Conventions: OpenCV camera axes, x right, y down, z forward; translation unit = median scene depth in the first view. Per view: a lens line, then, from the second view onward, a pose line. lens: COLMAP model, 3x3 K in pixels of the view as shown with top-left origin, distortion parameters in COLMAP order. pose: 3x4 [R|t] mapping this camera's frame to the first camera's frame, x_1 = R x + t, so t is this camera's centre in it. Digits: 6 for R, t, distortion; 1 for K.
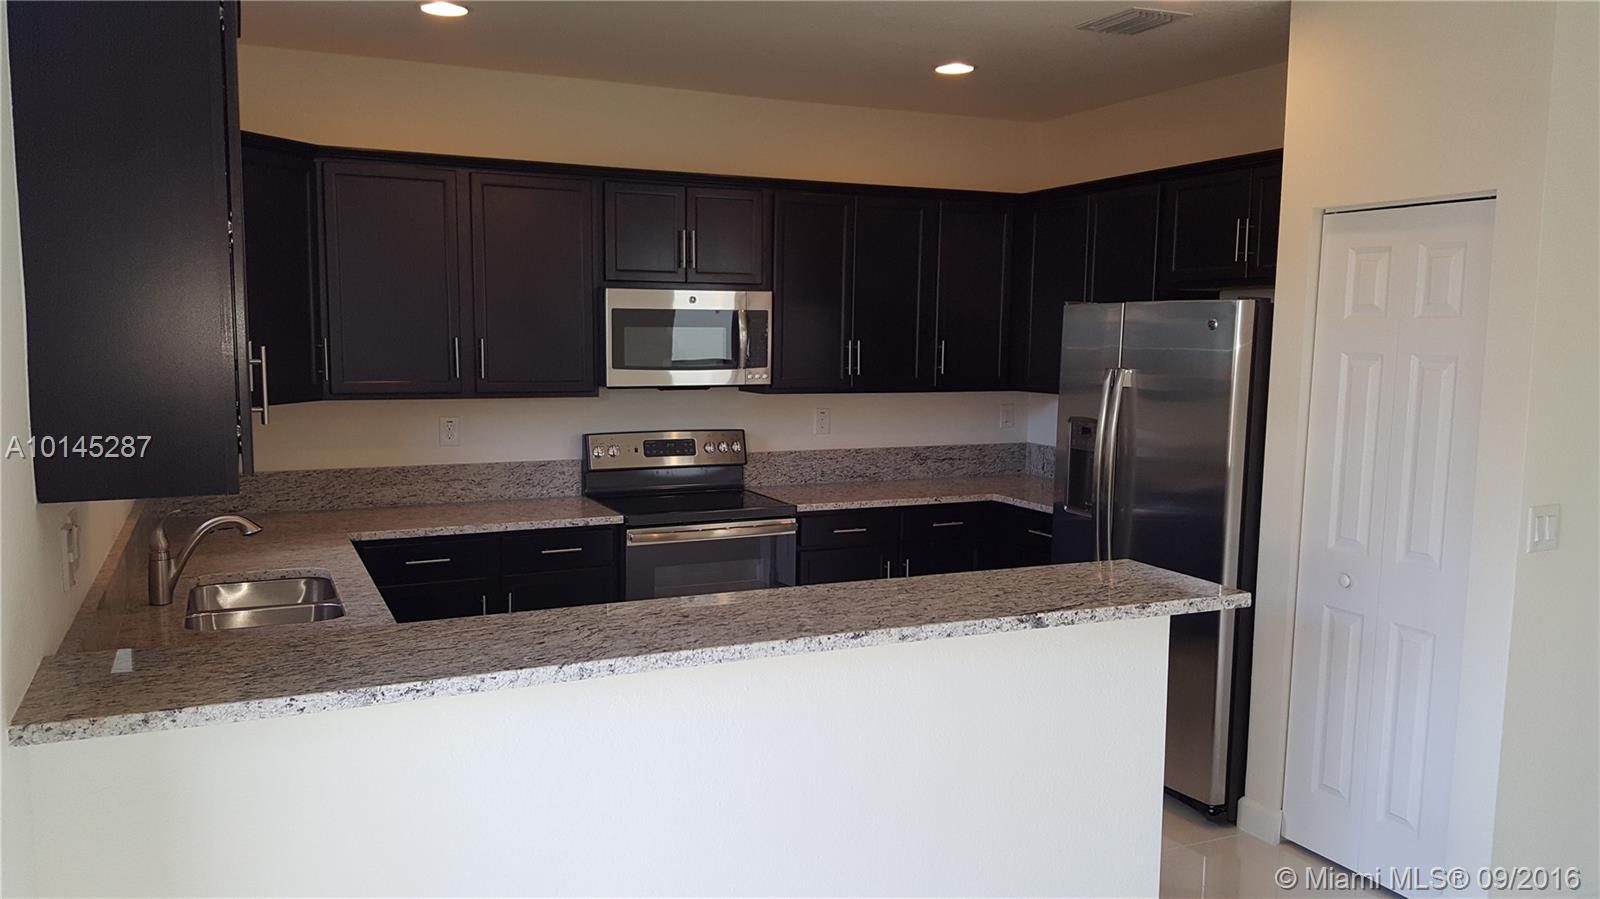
lens RADIAL K [[1177.0, 0, 767.9], [0, 1177.0, 456.8], [0, 0, 1]] dist [0.116037, -0.162331]
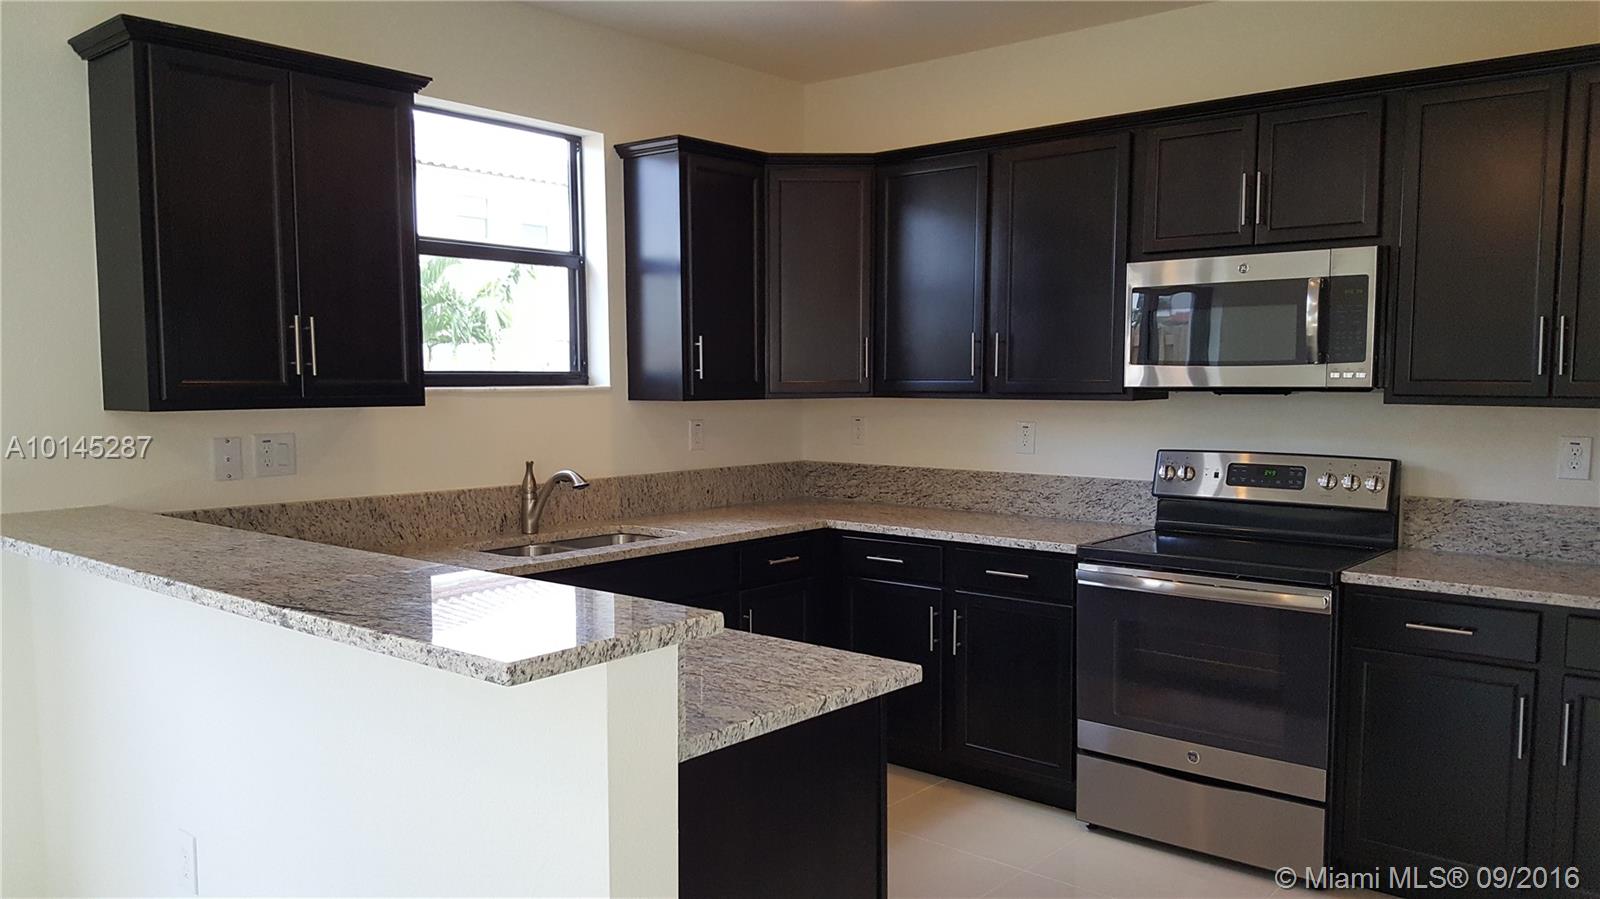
lens RADIAL K [[1177.0, 0, 767.9], [0, 1177.0, 456.8], [0, 0, 1]] dist [0.116037, -0.162331]
pose [[0.430977, 0.055269, -0.900669, 0.488327], [-0.095102, 0.995346, 0.015572, -0.001911], [0.897337, 0.078944, 0.434227, 0.440033]]
